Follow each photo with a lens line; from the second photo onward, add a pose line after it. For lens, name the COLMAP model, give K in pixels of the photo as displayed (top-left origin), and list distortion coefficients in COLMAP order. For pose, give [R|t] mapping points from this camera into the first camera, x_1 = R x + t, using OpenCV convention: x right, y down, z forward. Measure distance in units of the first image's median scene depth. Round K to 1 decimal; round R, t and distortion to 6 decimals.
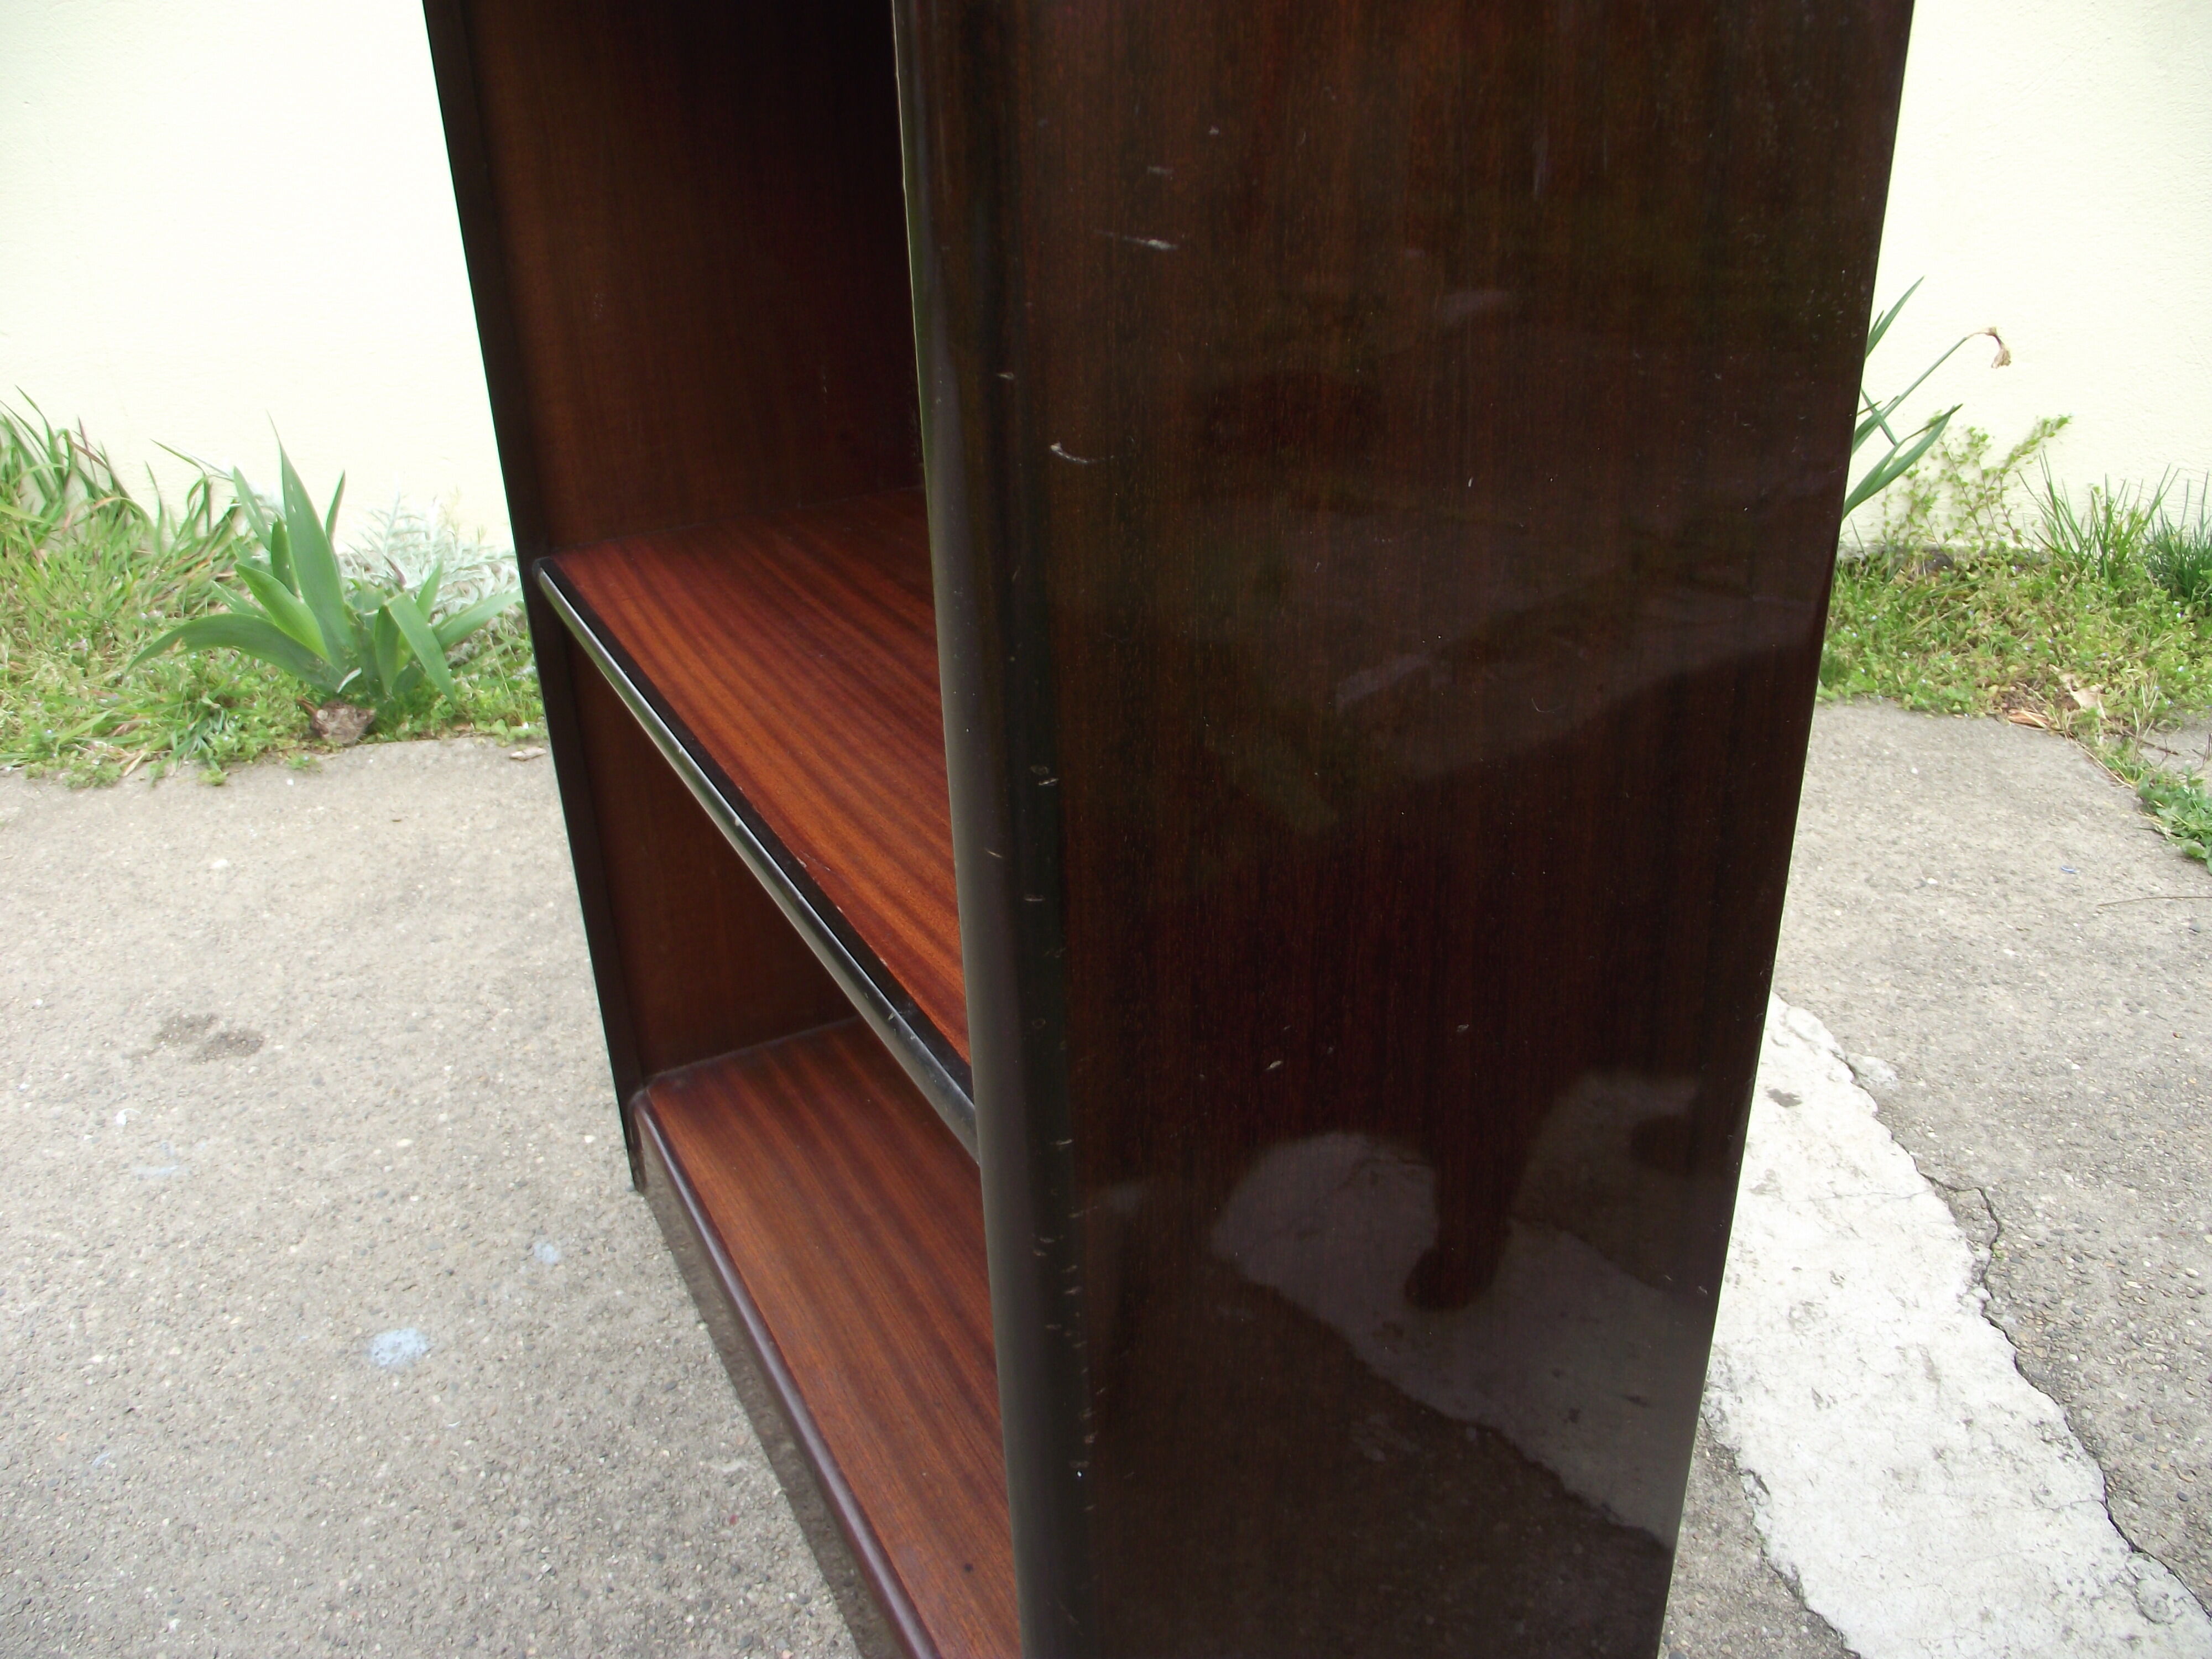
lens RADIAL K [[1731.4, 0, 1093.7], [0, 1731.4, 821.3], [0, 0, 1]] dist [-0.063547, 0.025654]
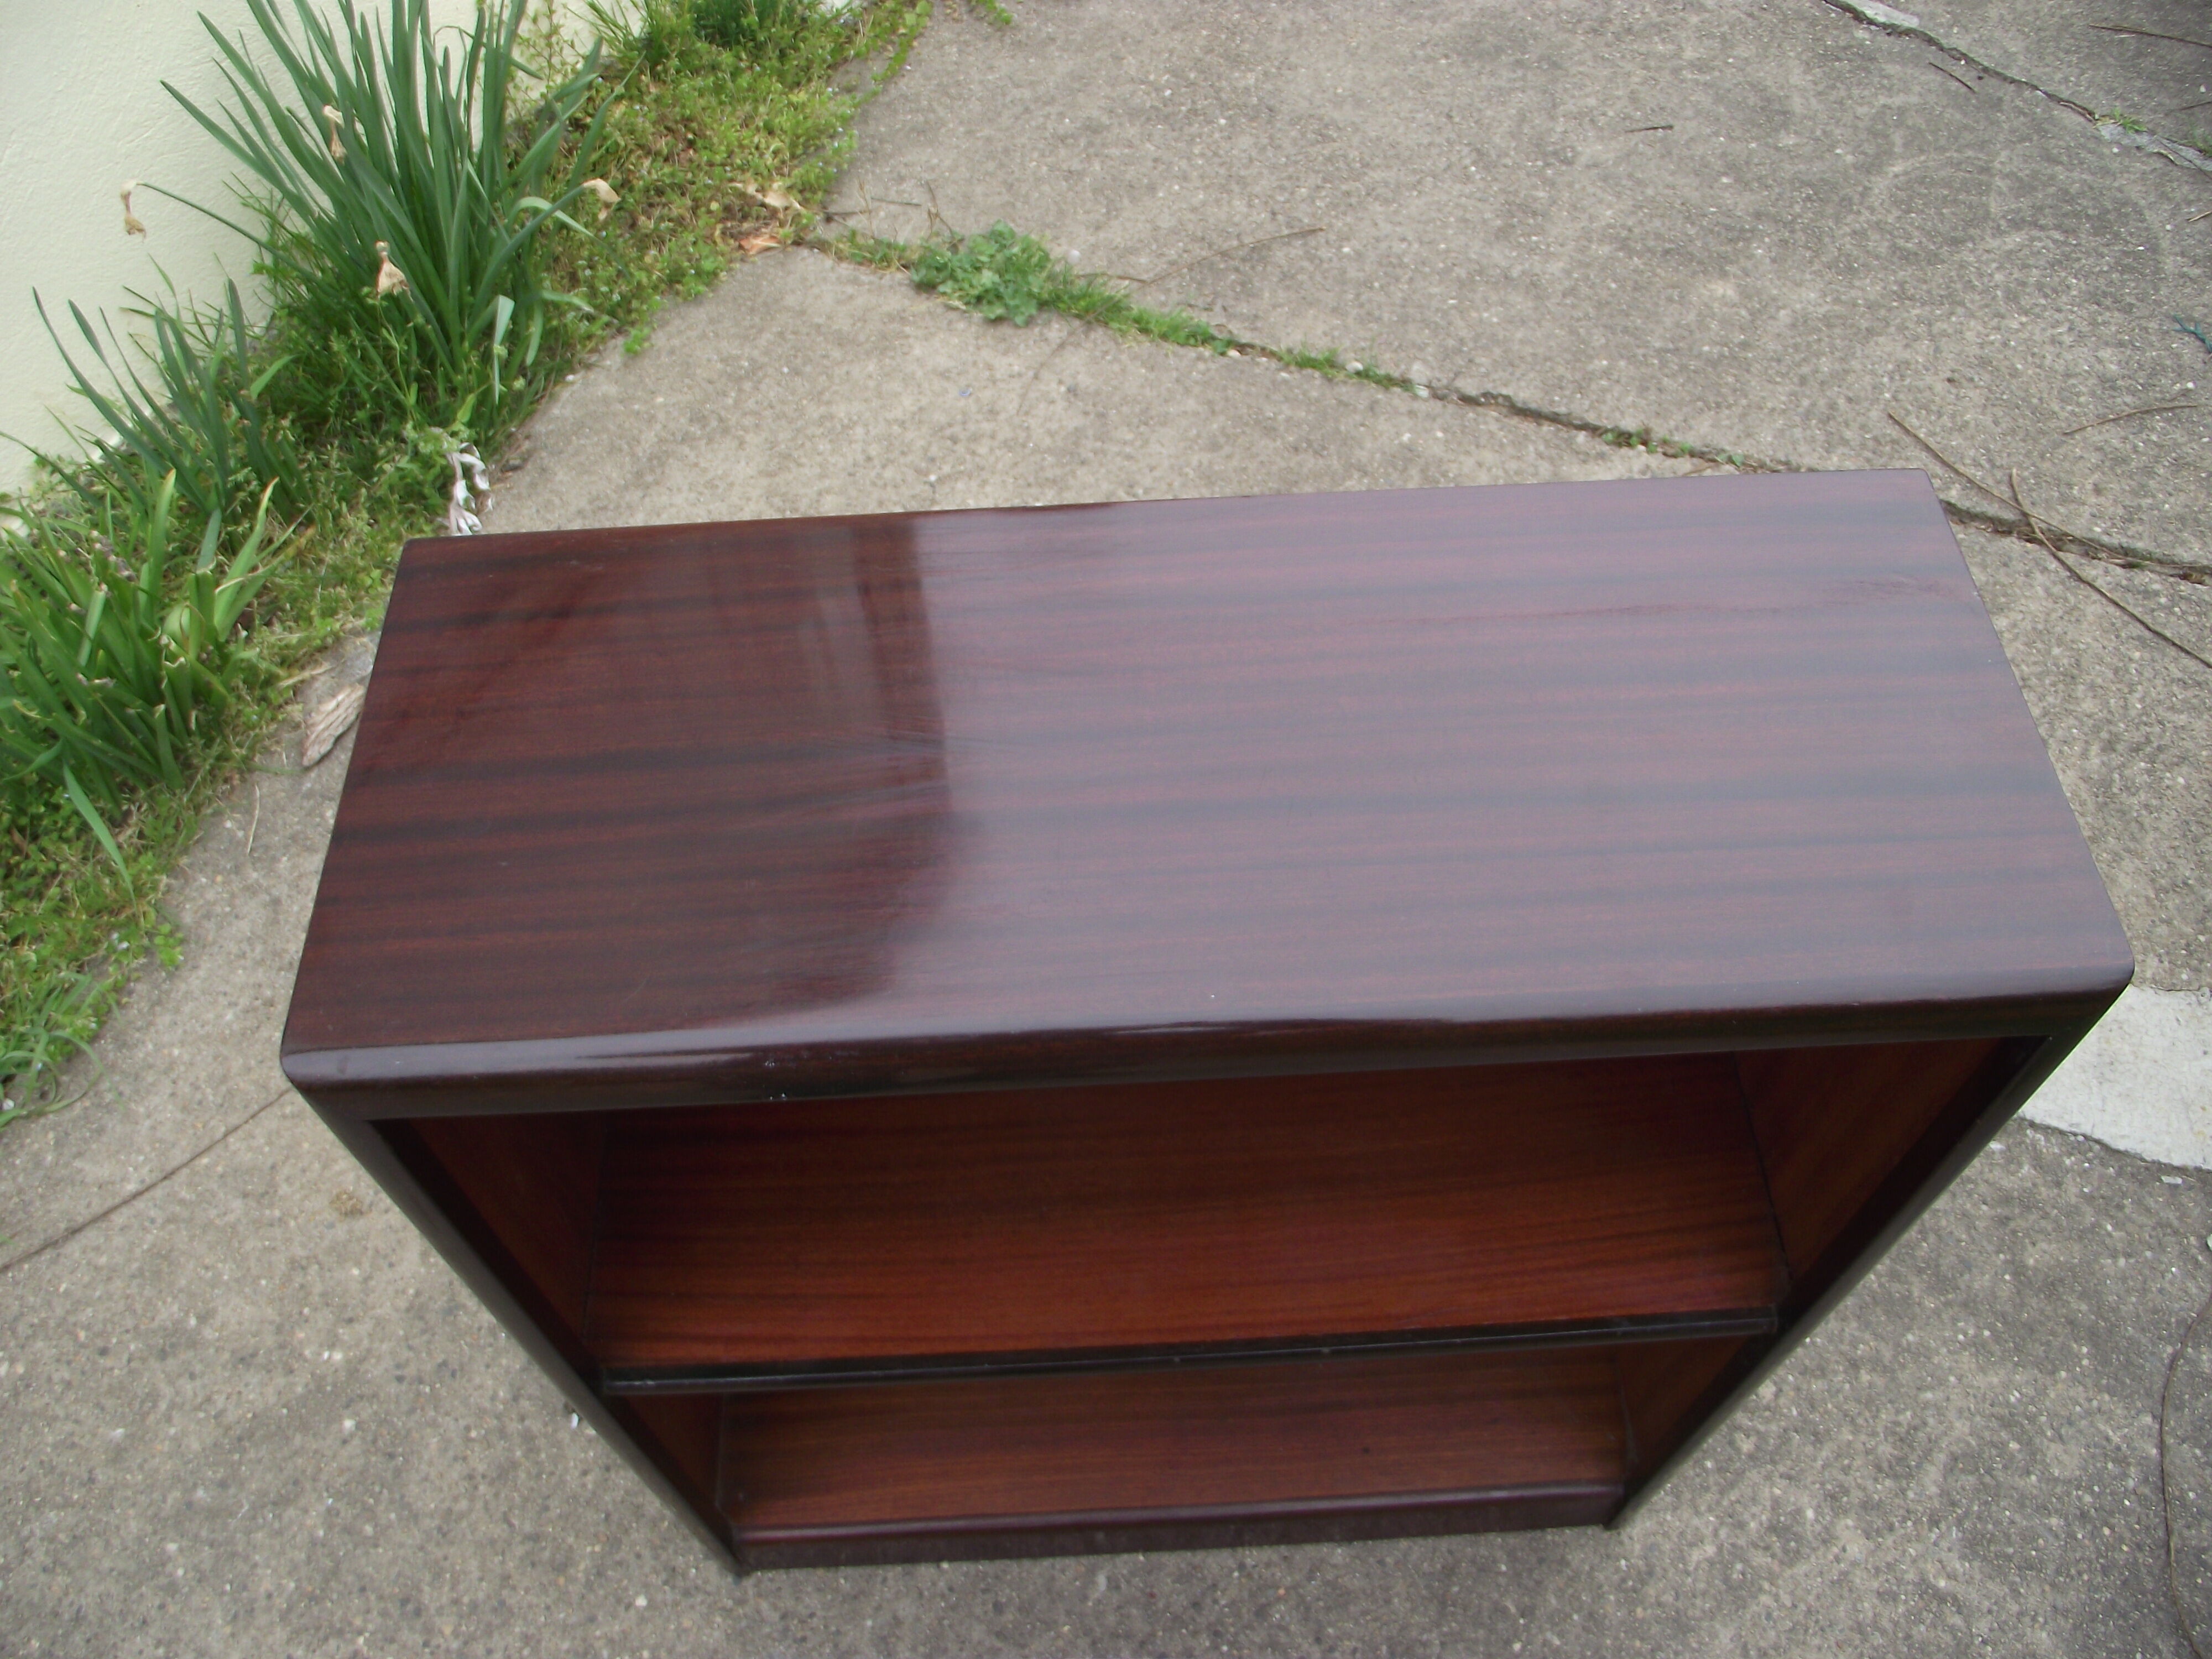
lens RADIAL K [[1731.4, 0, 1111.2], [0, 1731.4, 822.9], [0, 0, 1]] dist [-0.063547, 0.025654]
pose [[0.423892, -0.738621, 0.524170, -0.456296], [0.401876, 0.672034, 0.621986, -0.817427], [-0.811672, -0.053004, 0.581704, 0.249122]]
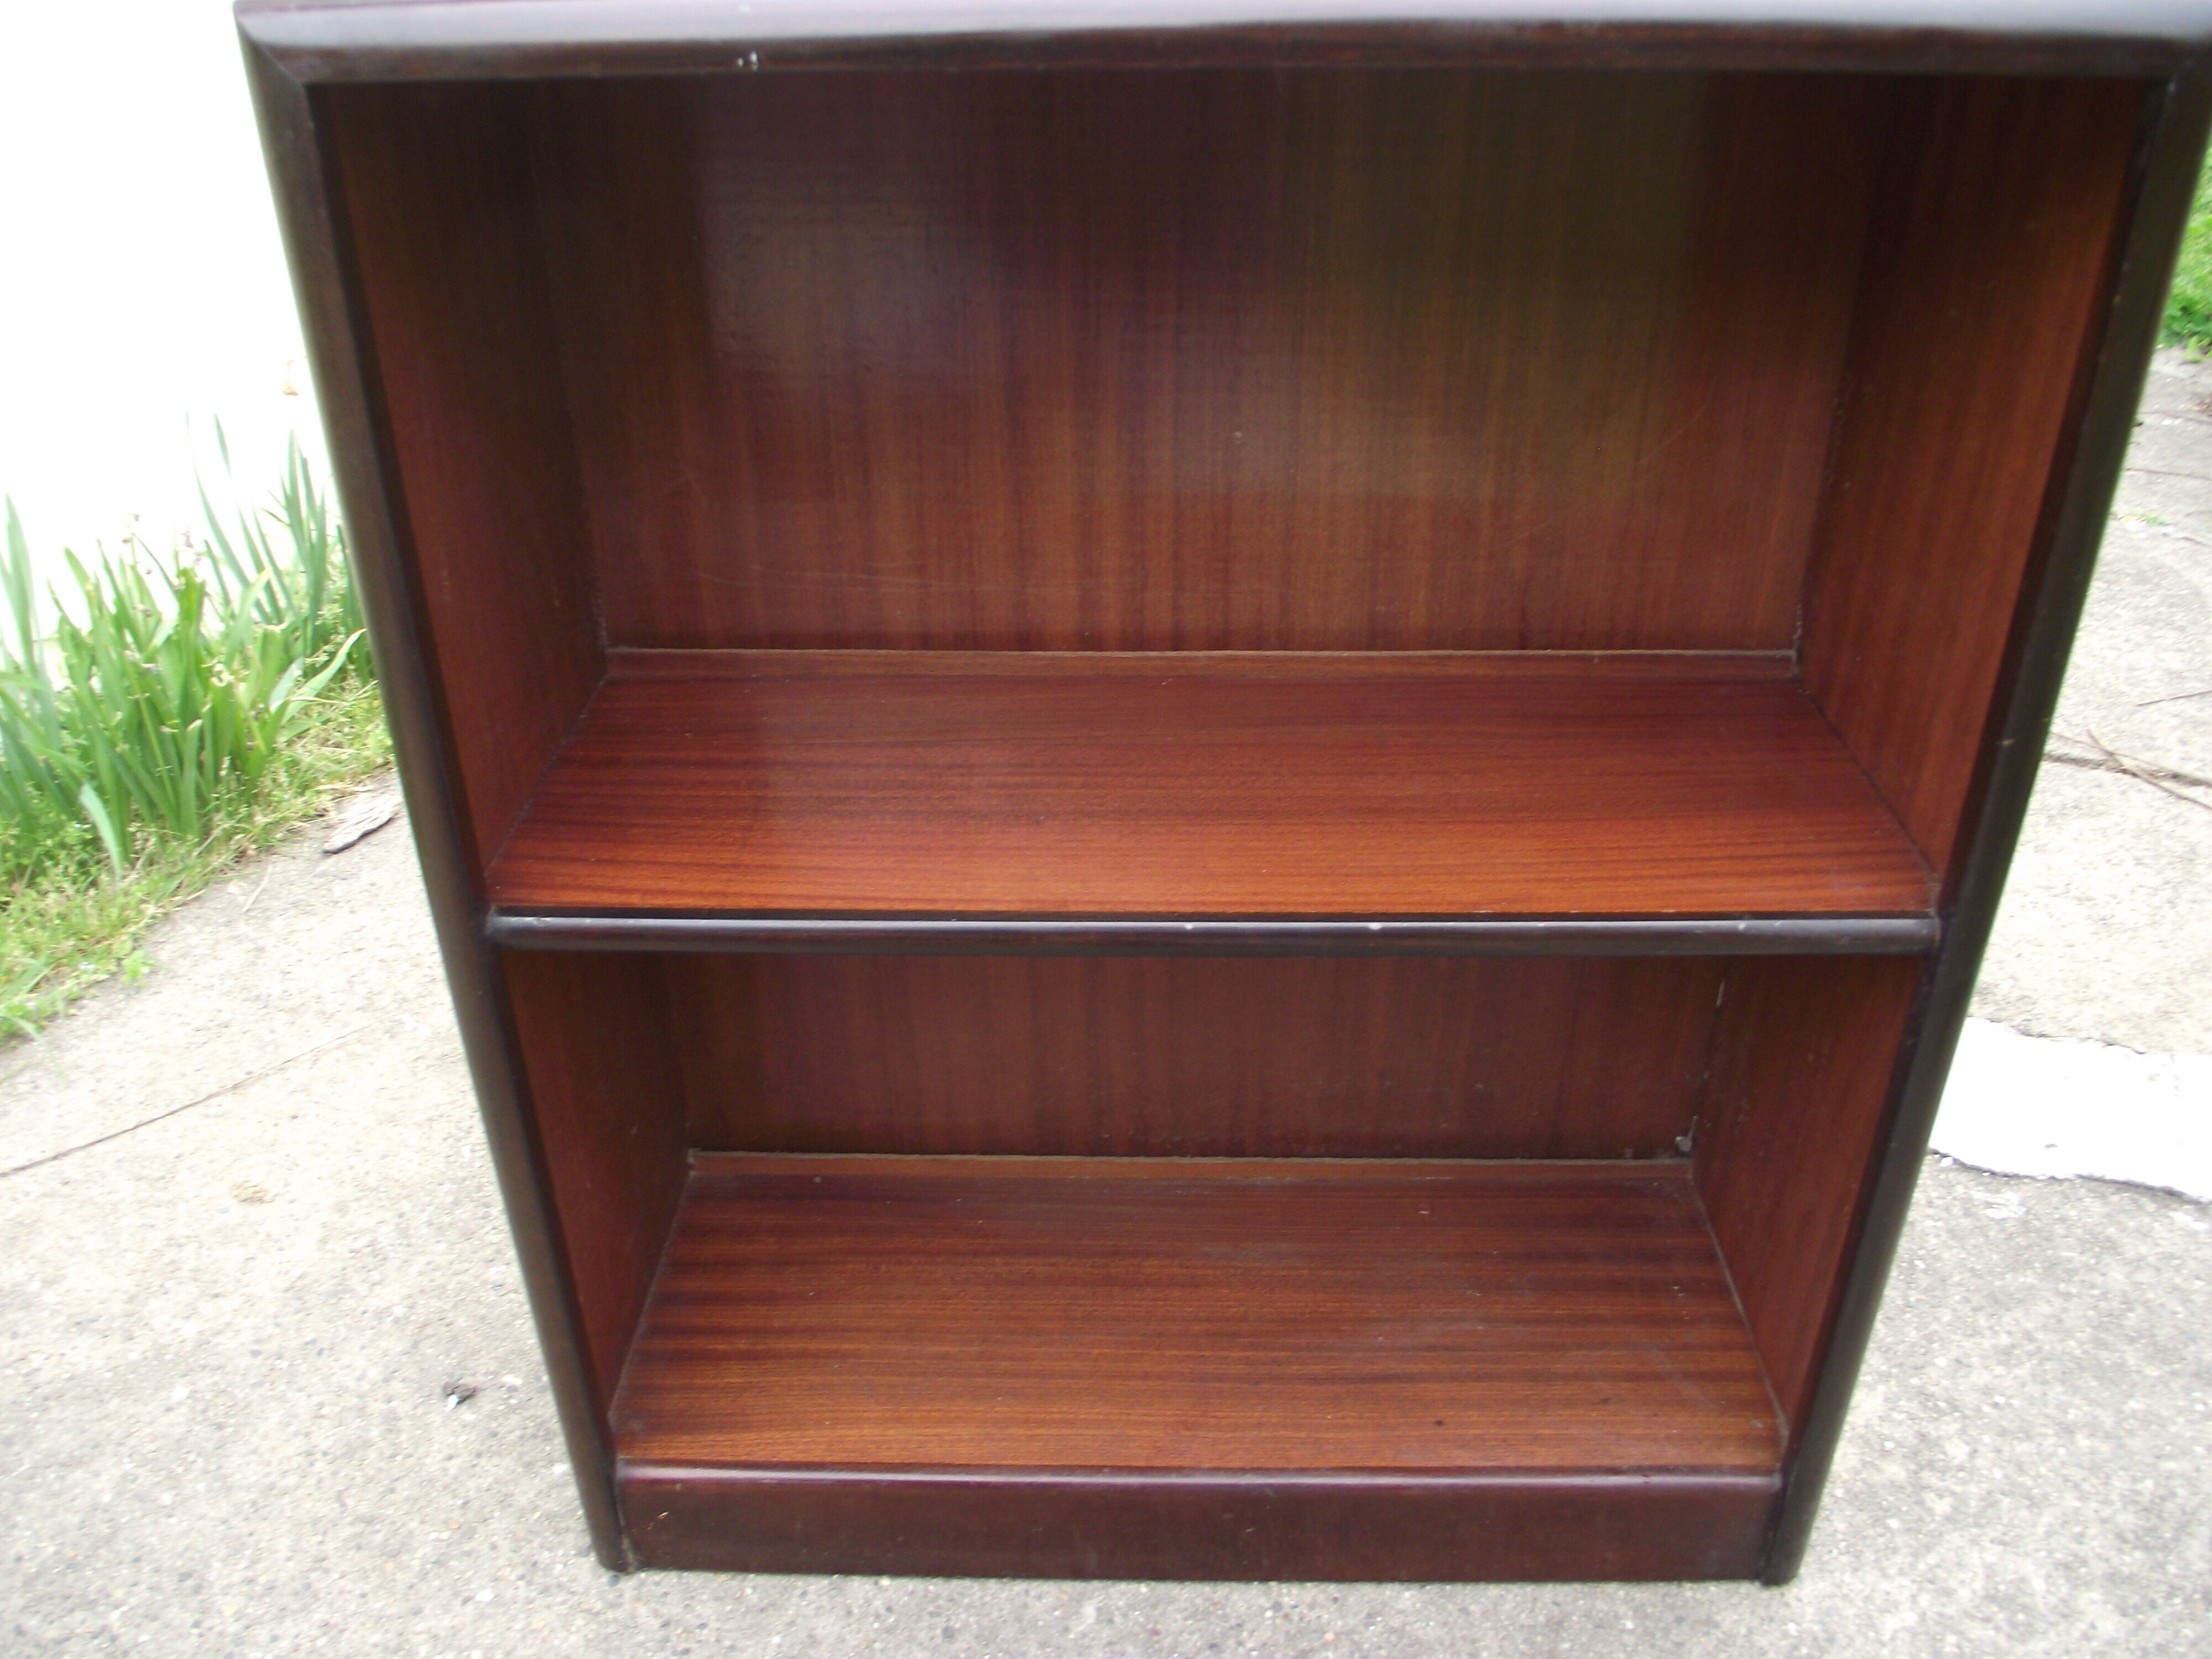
lens RADIAL K [[1731.4, 0, 1111.5], [0, 1731.4, 847.7], [0, 0, 1]] dist [-0.063547, 0.025654]
pose [[0.482094, -0.437541, 0.759041, -0.745799], [0.384673, 0.884102, 0.265312, -0.268416], [-0.787154, 0.164077, 0.594531, 0.318097]]
